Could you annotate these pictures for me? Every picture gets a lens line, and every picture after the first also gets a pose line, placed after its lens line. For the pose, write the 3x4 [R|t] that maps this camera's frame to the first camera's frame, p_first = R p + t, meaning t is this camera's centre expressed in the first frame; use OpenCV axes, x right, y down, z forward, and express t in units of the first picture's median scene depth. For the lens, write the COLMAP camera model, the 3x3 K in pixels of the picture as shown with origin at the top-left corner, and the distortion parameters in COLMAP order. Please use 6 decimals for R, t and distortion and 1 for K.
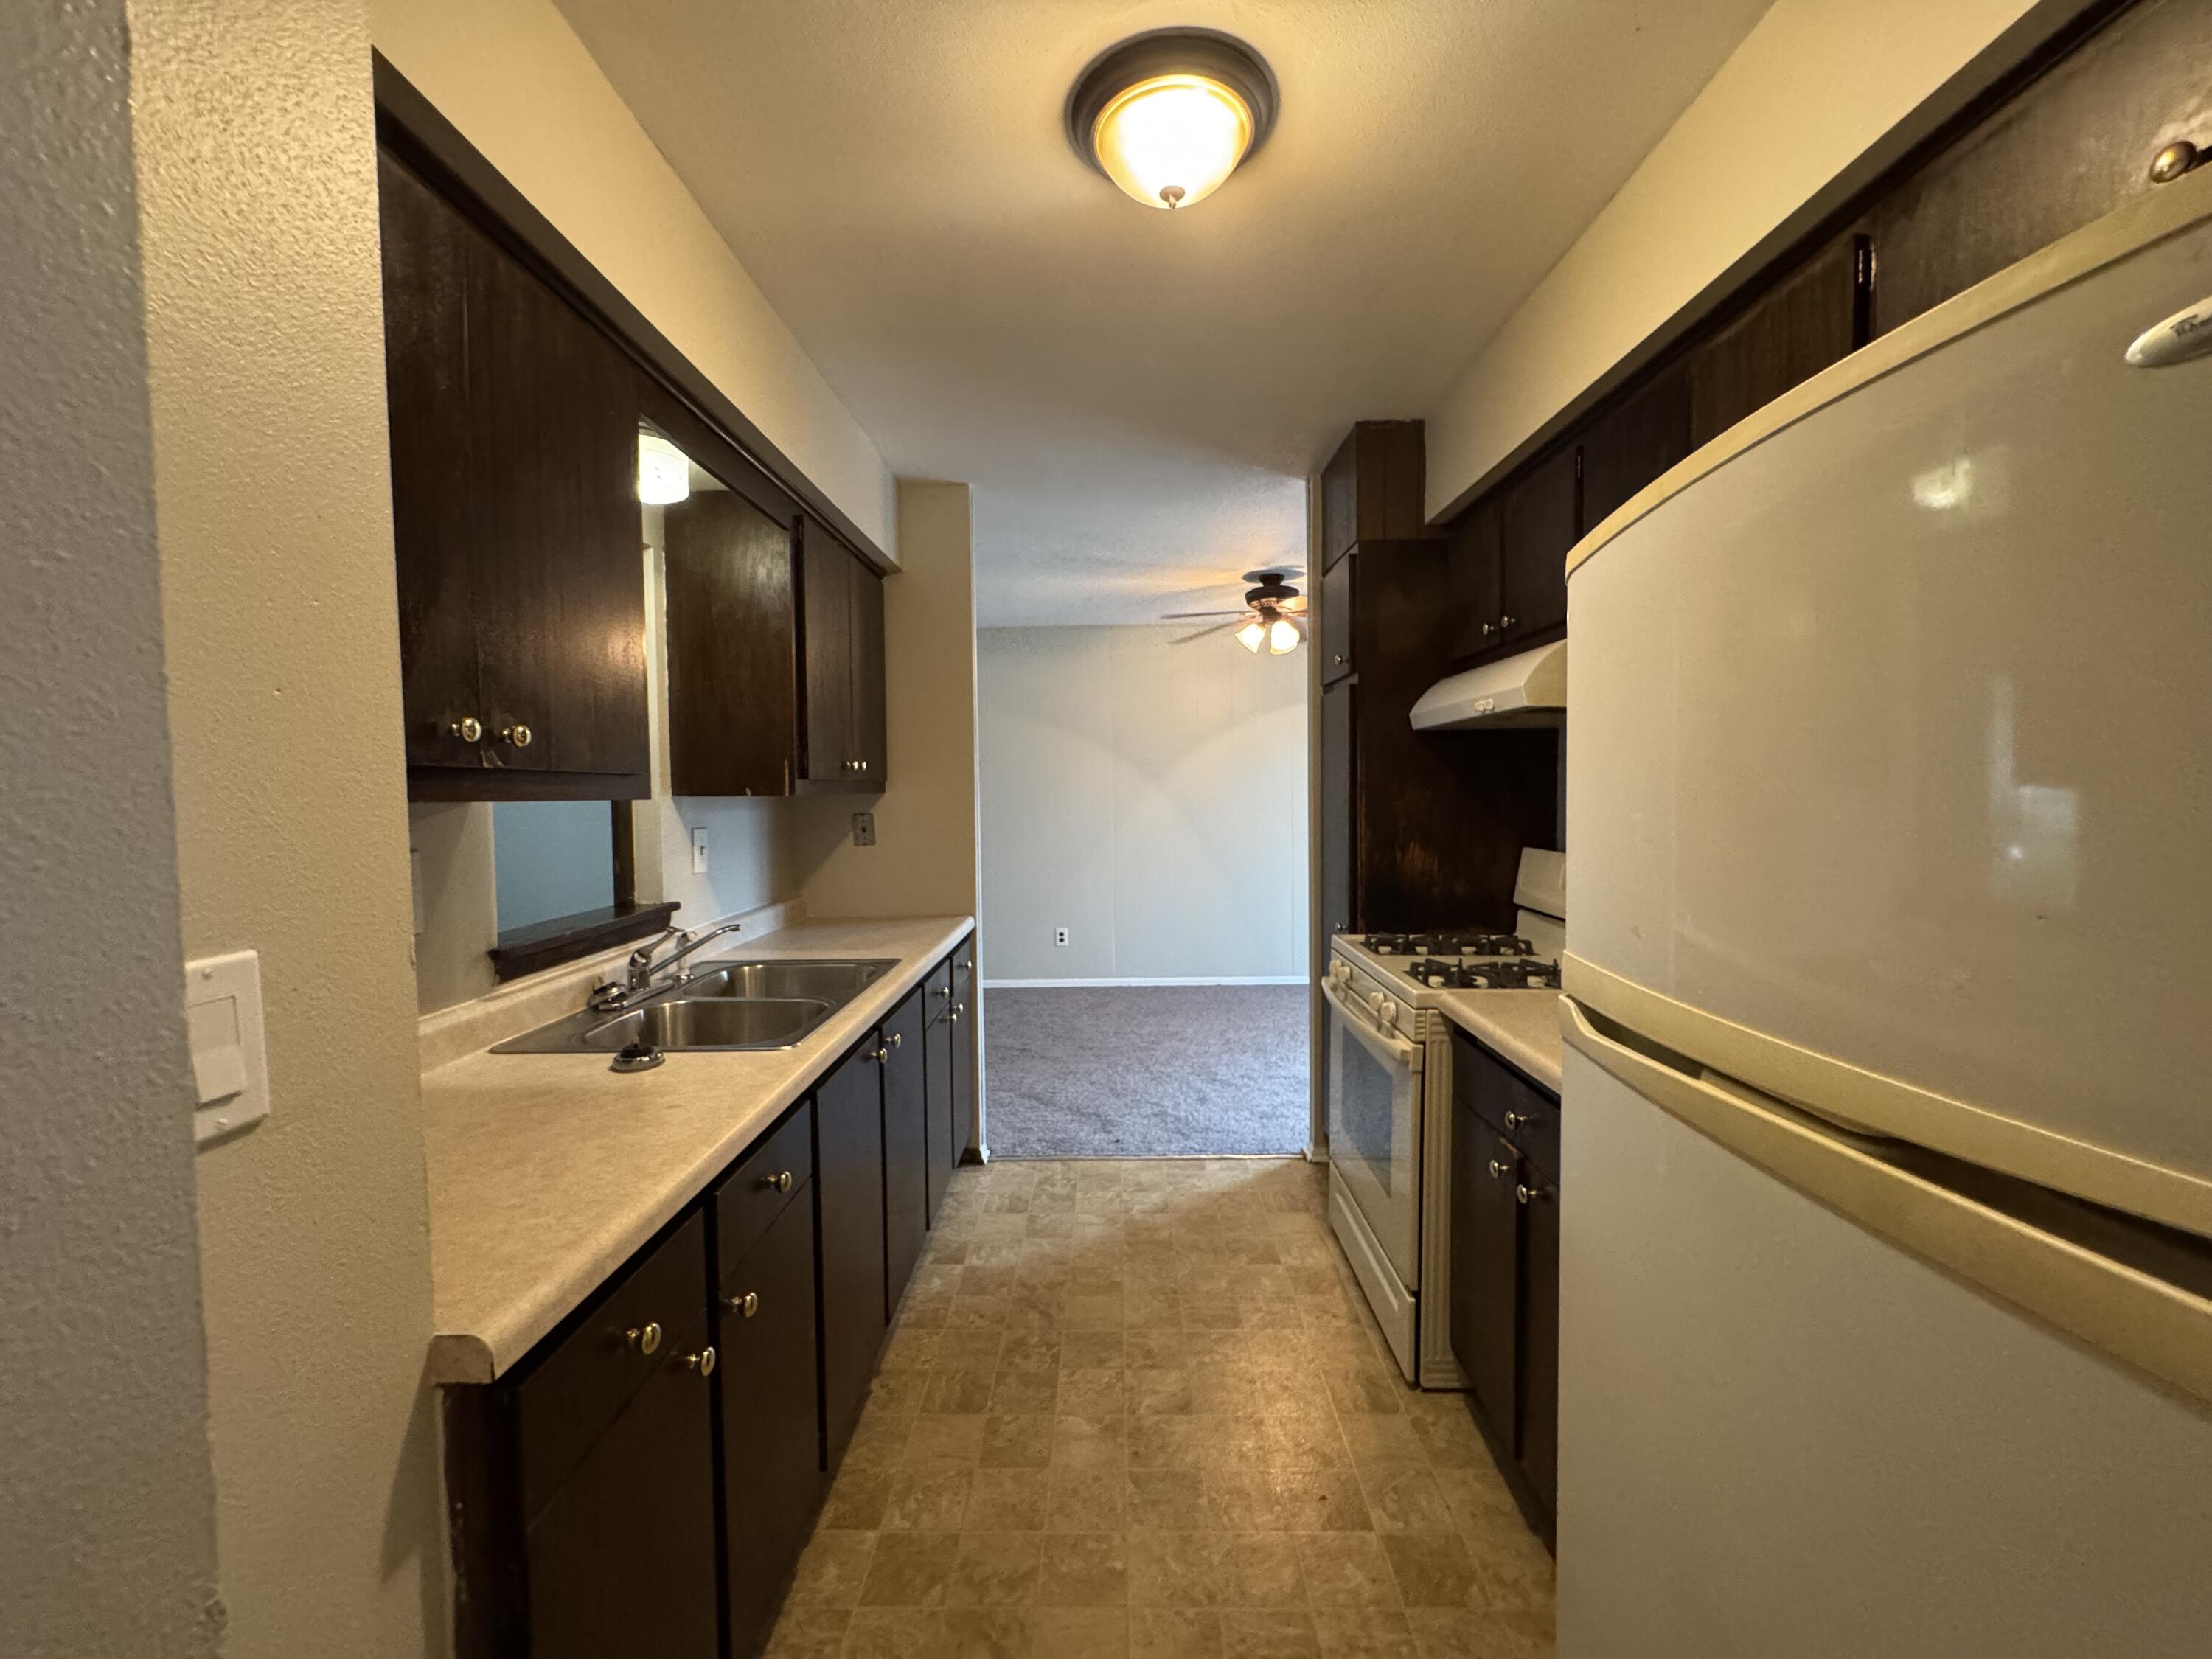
lens RADIAL K [[887.7, 0, 1102.4], [0, 887.7, 828.9], [0, 0, 1]] dist [-0.000783, -0.000477]
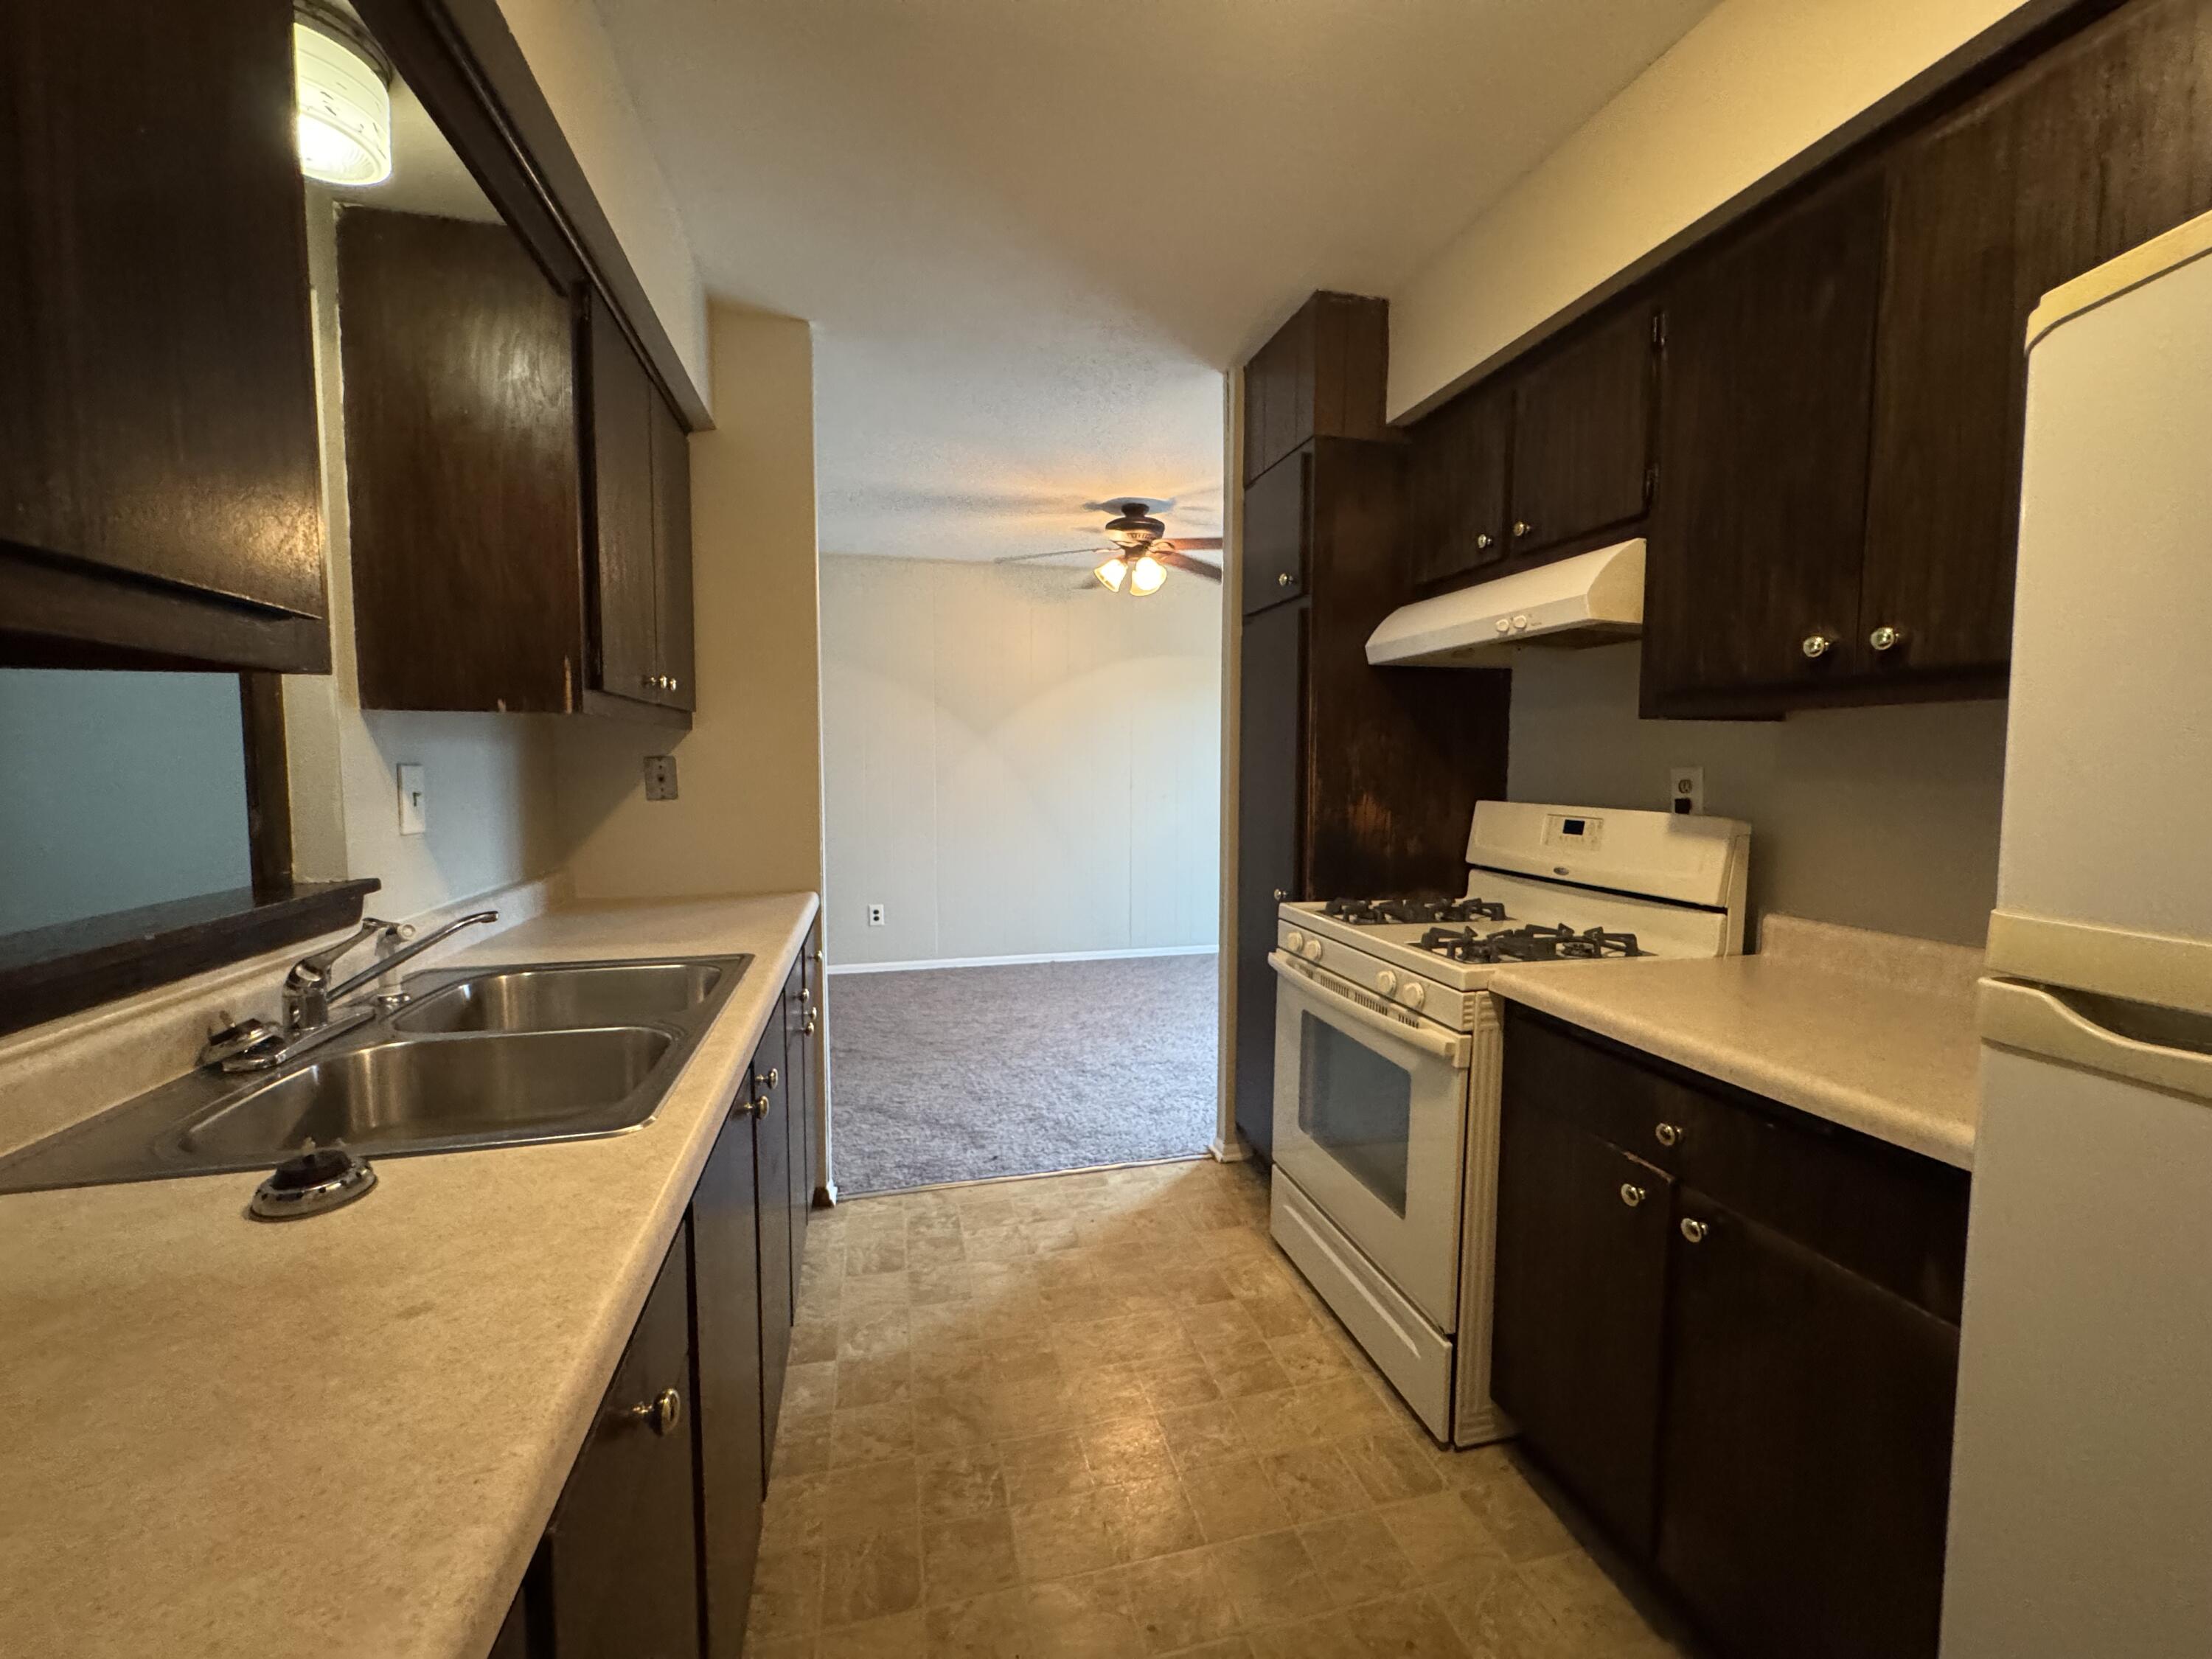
lens RADIAL K [[887.7, 0, 1104.9], [0, 887.7, 827.5], [0, 0, 1]] dist [-0.000783, -0.000477]
pose [[0.965914, -0.004954, 0.258817, -0.128613], [-0.002367, 0.999606, 0.027968, 0.024873], [-0.258853, -0.027627, 0.965521, 0.236660]]
